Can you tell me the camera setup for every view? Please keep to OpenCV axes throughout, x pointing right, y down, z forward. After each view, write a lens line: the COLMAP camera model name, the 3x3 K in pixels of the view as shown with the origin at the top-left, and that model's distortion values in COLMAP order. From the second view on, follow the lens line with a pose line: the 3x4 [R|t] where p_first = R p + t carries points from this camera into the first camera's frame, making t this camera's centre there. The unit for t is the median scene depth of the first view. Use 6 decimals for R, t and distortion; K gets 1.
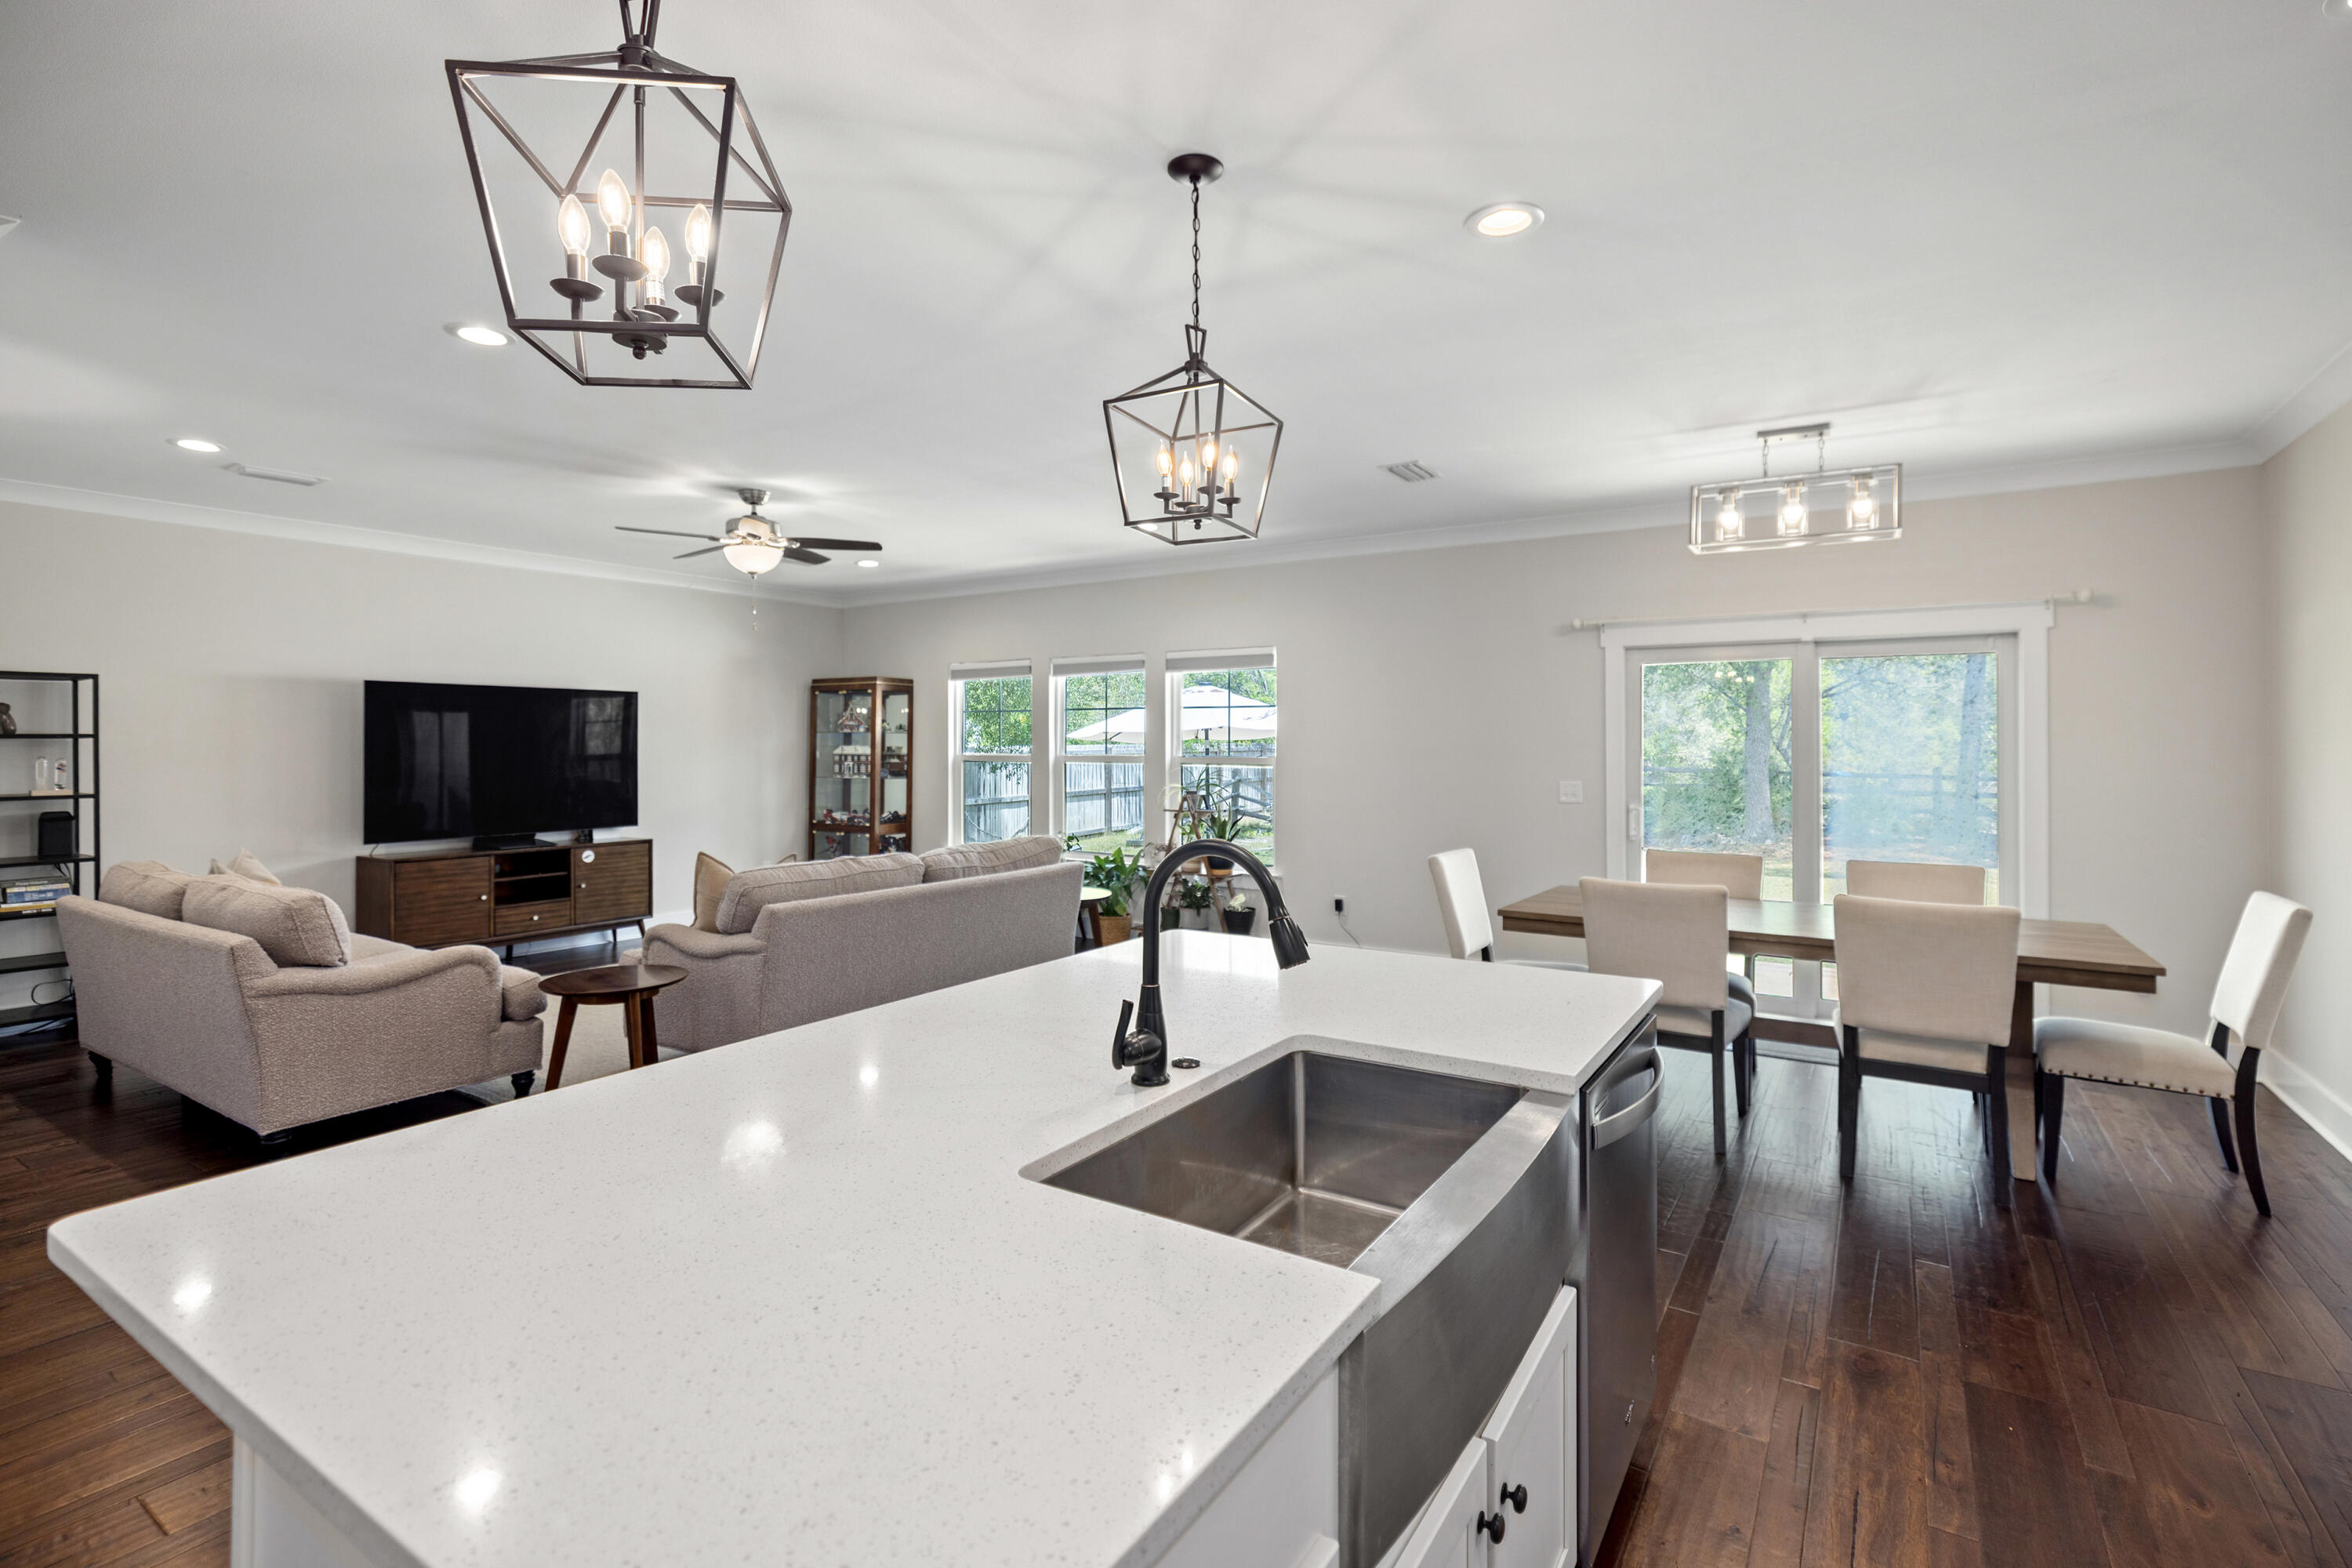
lens RADIAL K [[1090.1, 0, 1172.5], [0, 1090.1, 727.5], [0, 0, 1]] dist [-0.000351, -0.000424]
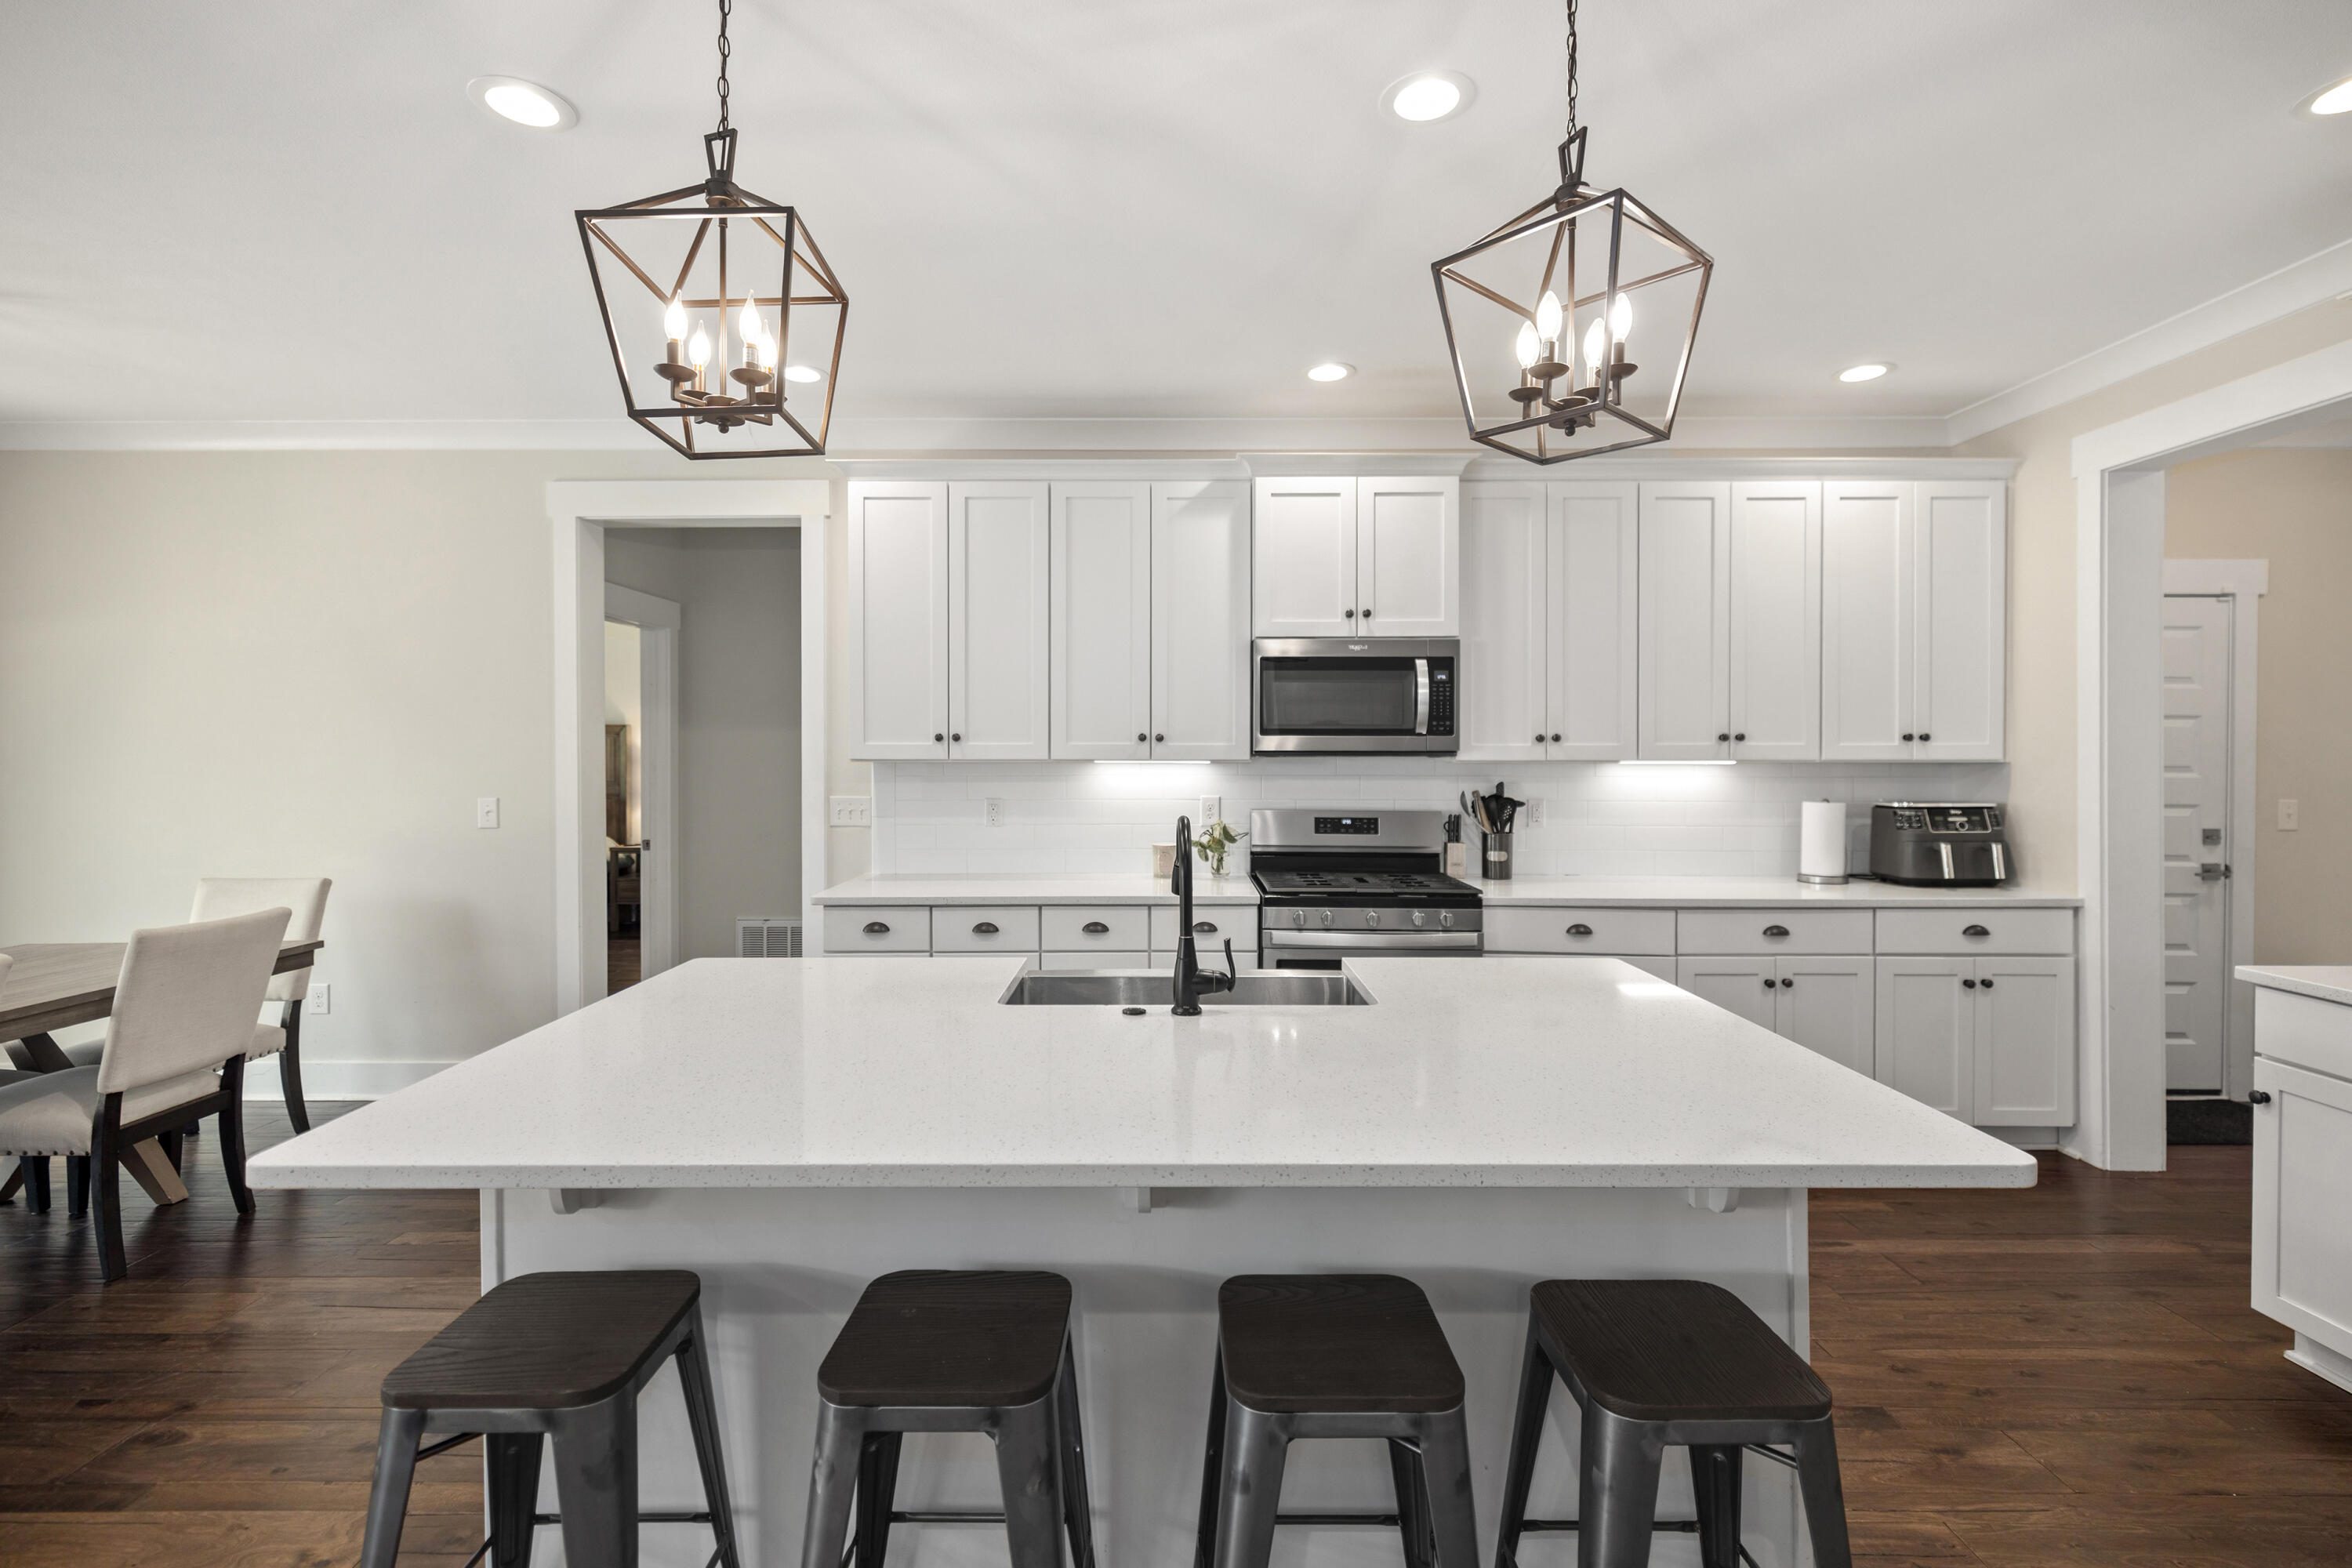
lens RADIAL K [[1025.4, 0, 1160.8], [0, 1025.4, 762.0], [0, 0, 1]] dist [0.001781, -0.000403]
pose [[-0.540884, -0.012897, 0.840998, -0.284783], [-0.012485, 0.999895, 0.007304, 0.005994], [-0.841004, -0.006549, -0.540989, 0.479278]]
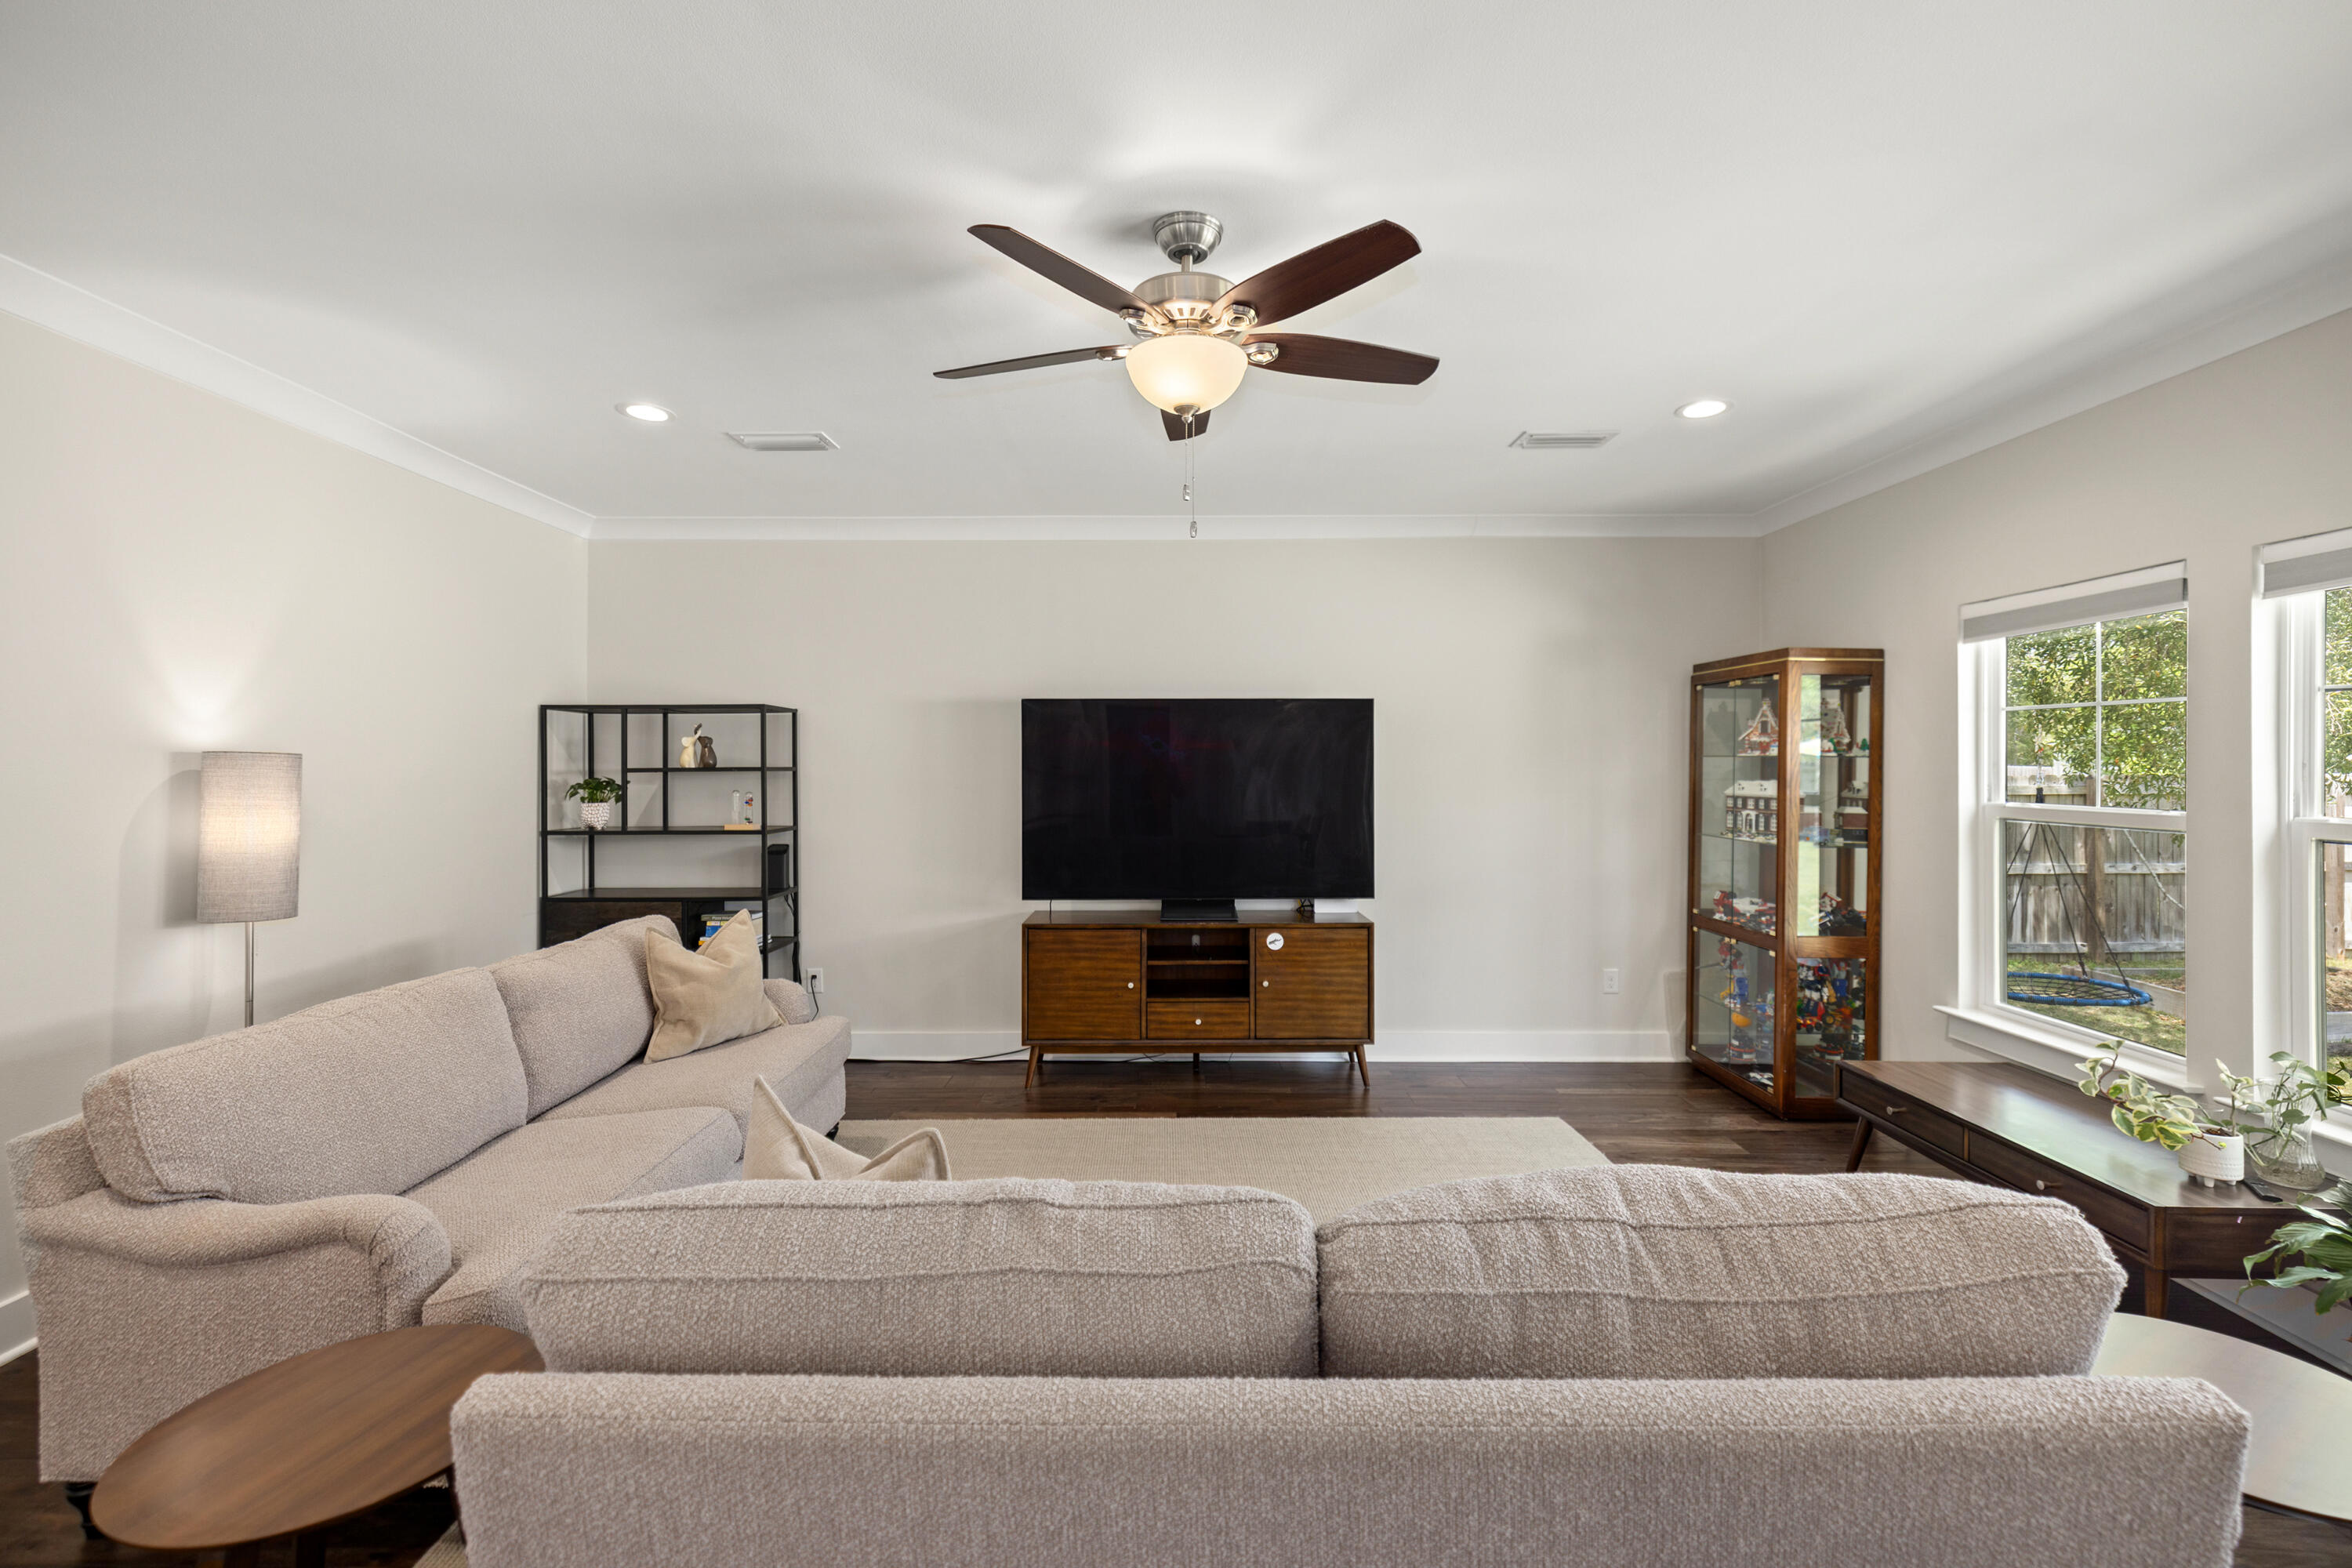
lens RADIAL K [[1025.4, 0, 1168.8], [0, 1025.4, 757.0], [0, 0, 1]] dist [0.001781, -0.000403]
pose [[0.542745, -0.004659, -0.839884, -0.035997], [0.012725, 0.999915, 0.002677, -0.000996], [0.839801, -0.012141, 0.542759, 0.764078]]
